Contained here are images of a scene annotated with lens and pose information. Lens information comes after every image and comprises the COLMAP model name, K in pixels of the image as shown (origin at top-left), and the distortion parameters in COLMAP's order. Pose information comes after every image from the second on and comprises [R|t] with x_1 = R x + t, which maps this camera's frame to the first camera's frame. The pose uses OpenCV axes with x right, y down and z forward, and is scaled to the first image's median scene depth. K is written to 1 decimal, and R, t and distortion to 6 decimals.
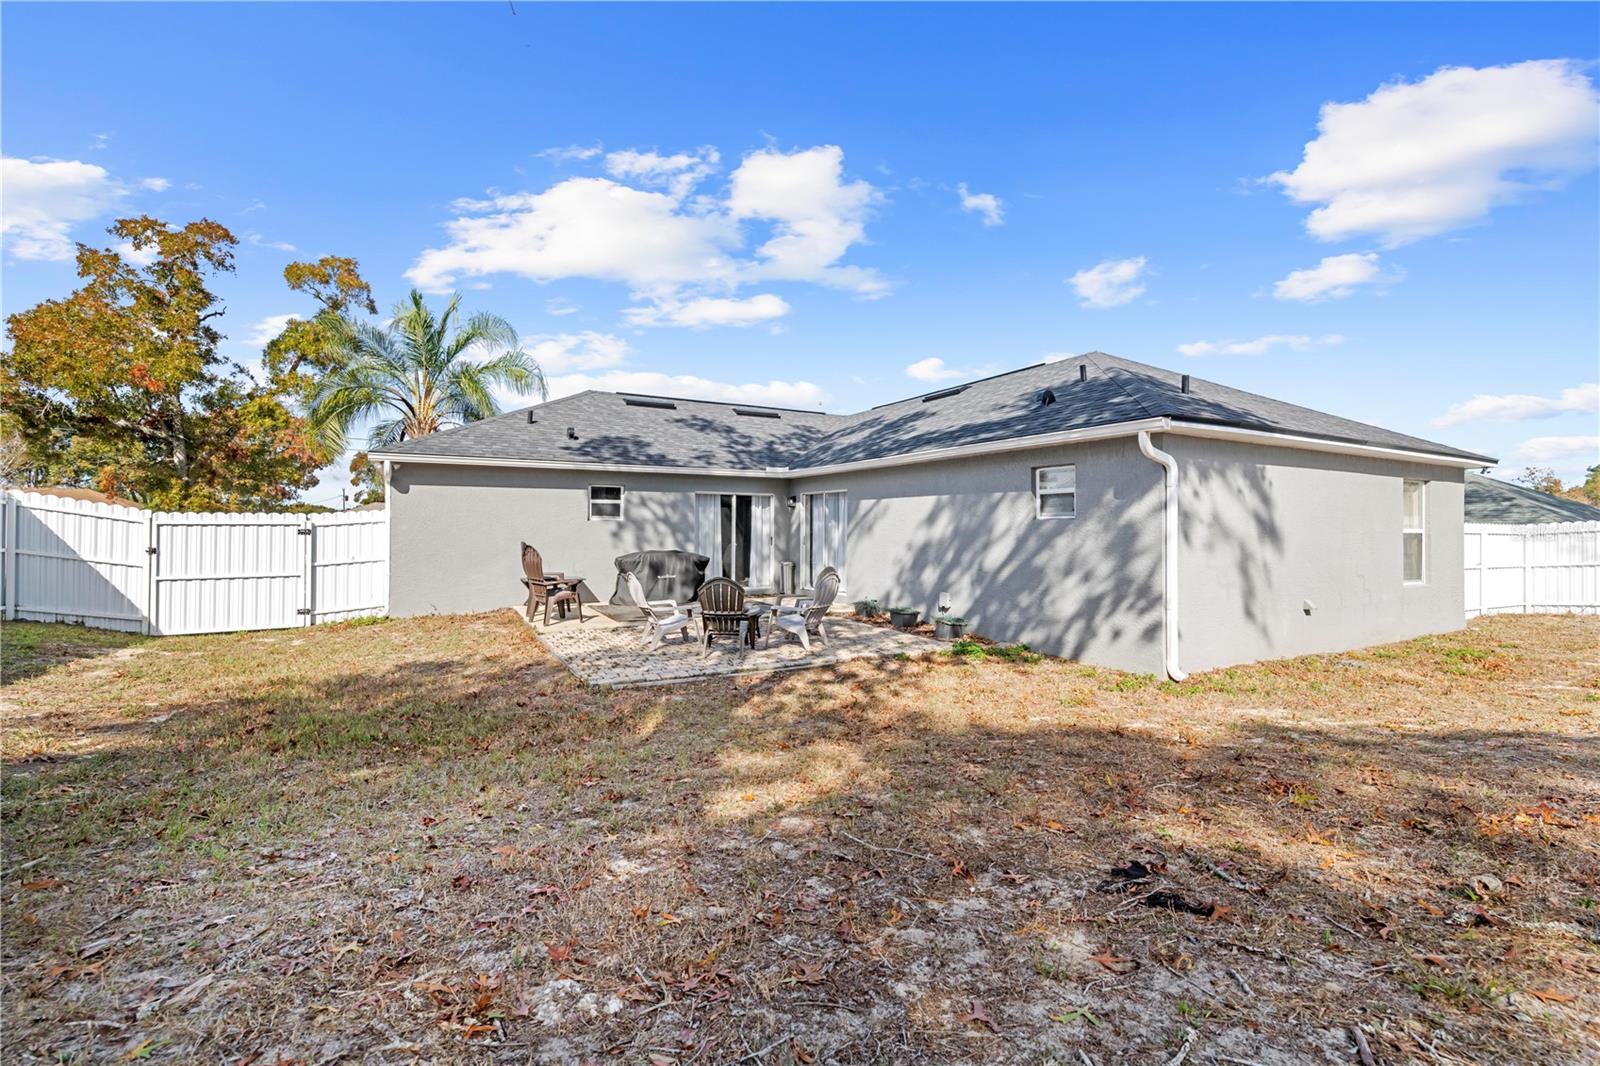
lens RADIAL K [[693.0, 0, 810.3], [0, 693.0, 518.0], [0, 0, 1]] dist [0.000181, -0.000215]
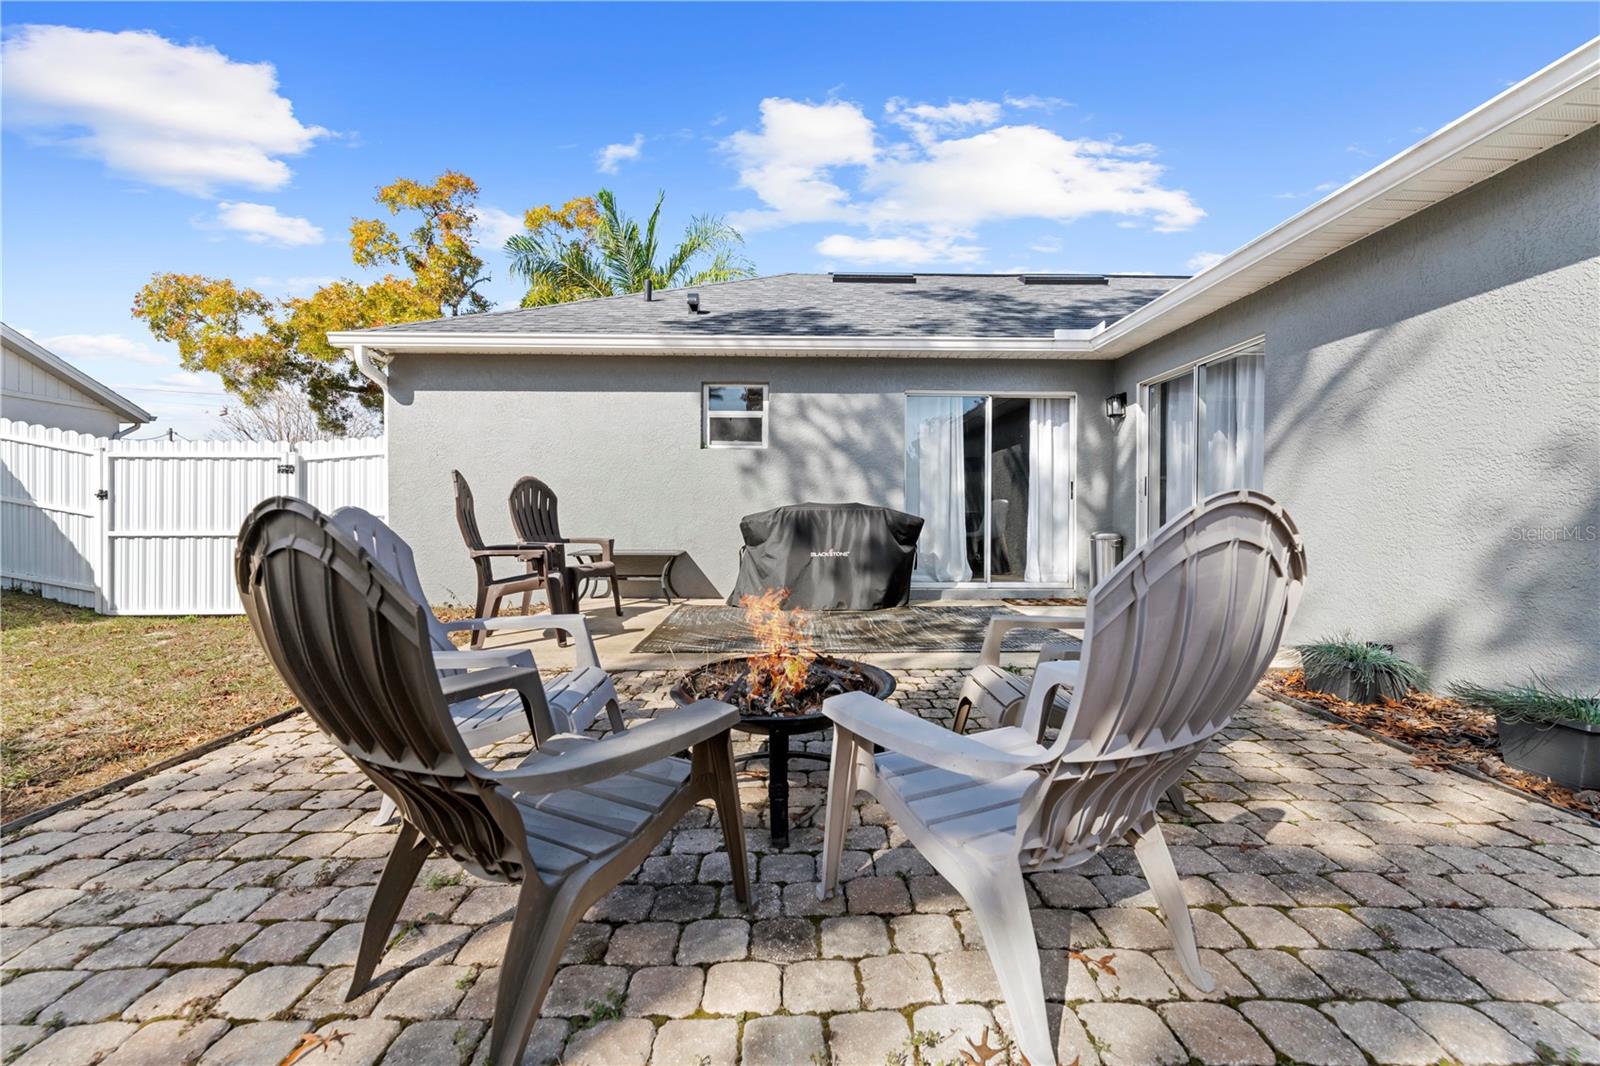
lens RADIAL K [[693.0, 0, 810.3], [0, 693.0, 518.0], [0, 0, 1]] dist [0.000181, -0.000215]
pose [[0.881835, -0.001322, -0.471557, 0.012086], [0.008314, 0.999884, 0.012745, 0.047108], [0.471486, -0.015160, 0.881743, 0.497283]]
